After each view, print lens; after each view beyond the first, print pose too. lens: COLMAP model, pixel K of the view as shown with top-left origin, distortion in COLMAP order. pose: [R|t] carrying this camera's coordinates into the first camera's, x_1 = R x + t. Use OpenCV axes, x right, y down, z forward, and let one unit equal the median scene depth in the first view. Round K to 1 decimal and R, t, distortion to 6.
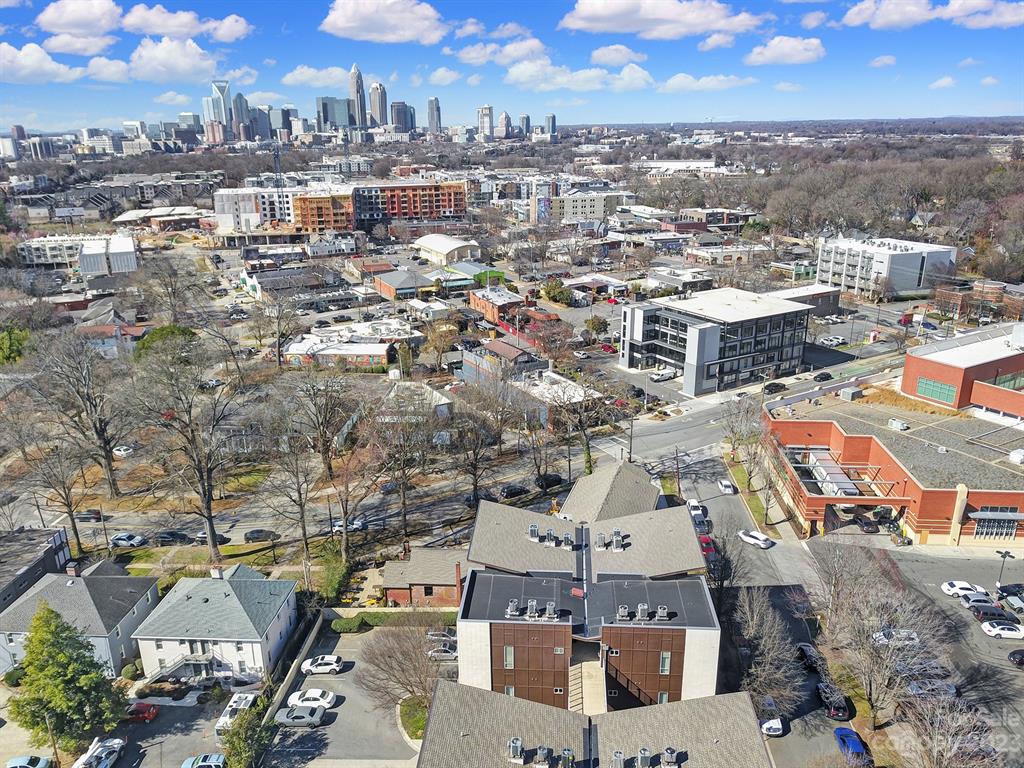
lens RADIAL K [[780.9, 0, 507.0], [0, 780.9, 385.8], [0, 0, 1]] dist [0.008422, -0.001686]
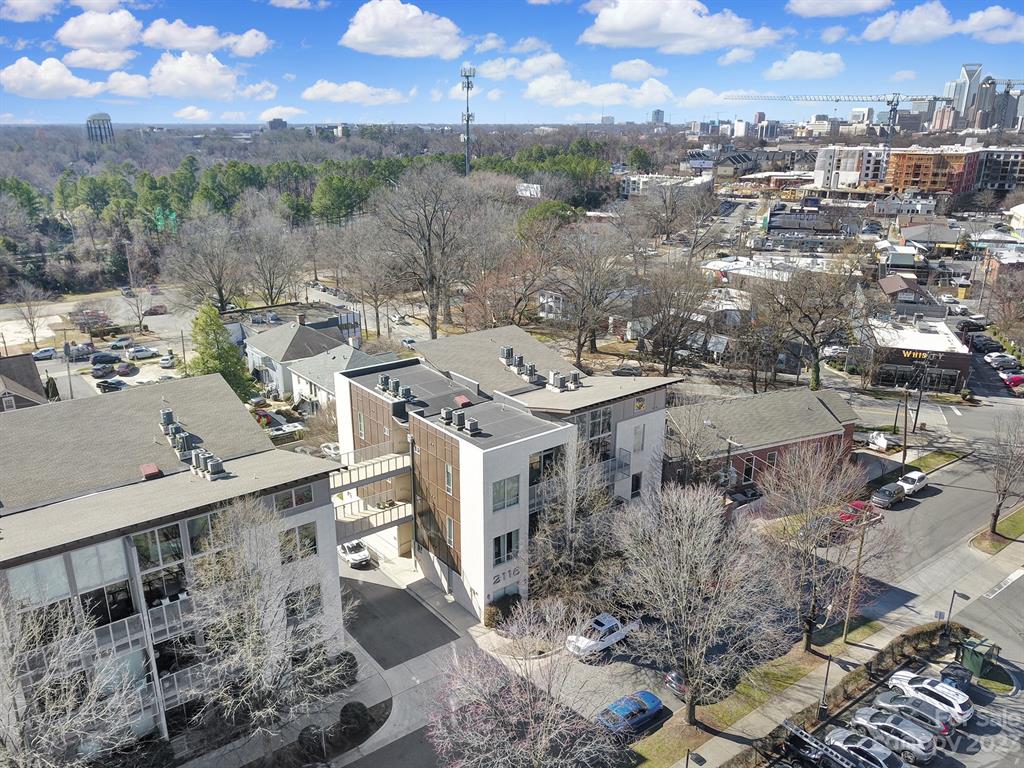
lens RADIAL K [[780.9, 0, 507.0], [0, 780.9, 385.8], [0, 0, 1]] dist [0.008422, -0.001686]
pose [[0.660914, 0.251442, -0.707085, 0.212872], [-0.245298, 0.962827, 0.113104, 0.038167], [0.709240, 0.098695, 0.698024, 0.117622]]
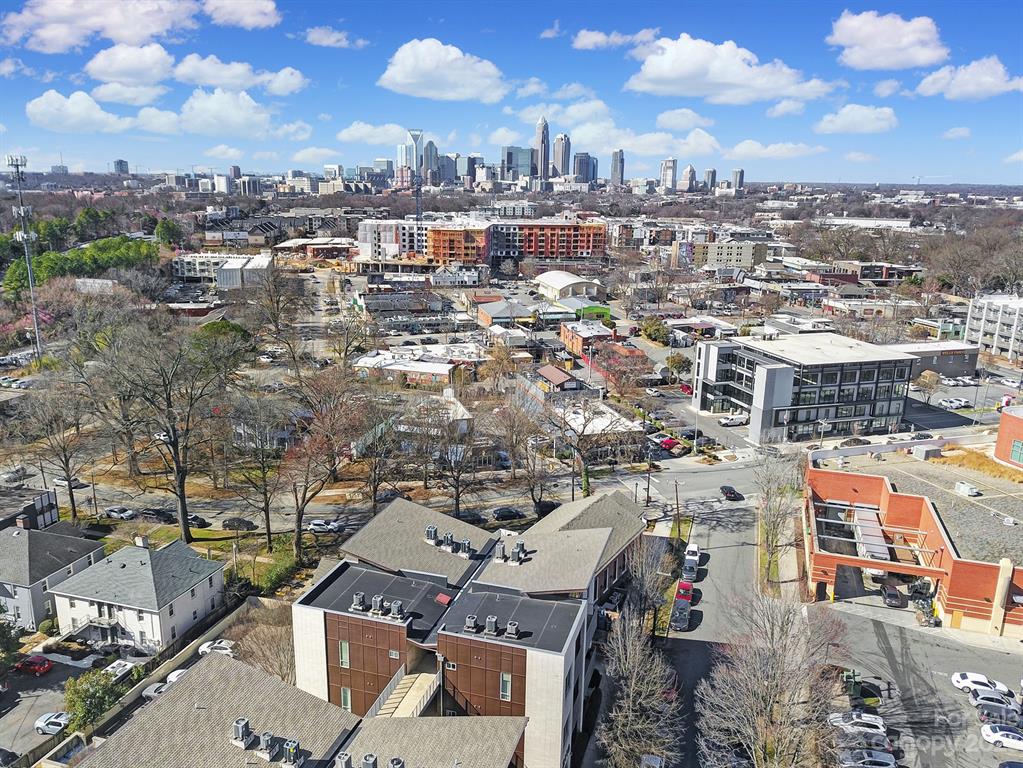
lens RADIAL K [[803.3, 0, 508.2], [0, 803.3, 383.2], [0, 0, 1]] dist [0.012702, -0.005031]
pose [[0.974401, 0.083260, -0.208830, 0.095548], [-0.098101, 0.993260, -0.061728, 0.019014], [0.202283, 0.080634, 0.976002, 0.025063]]
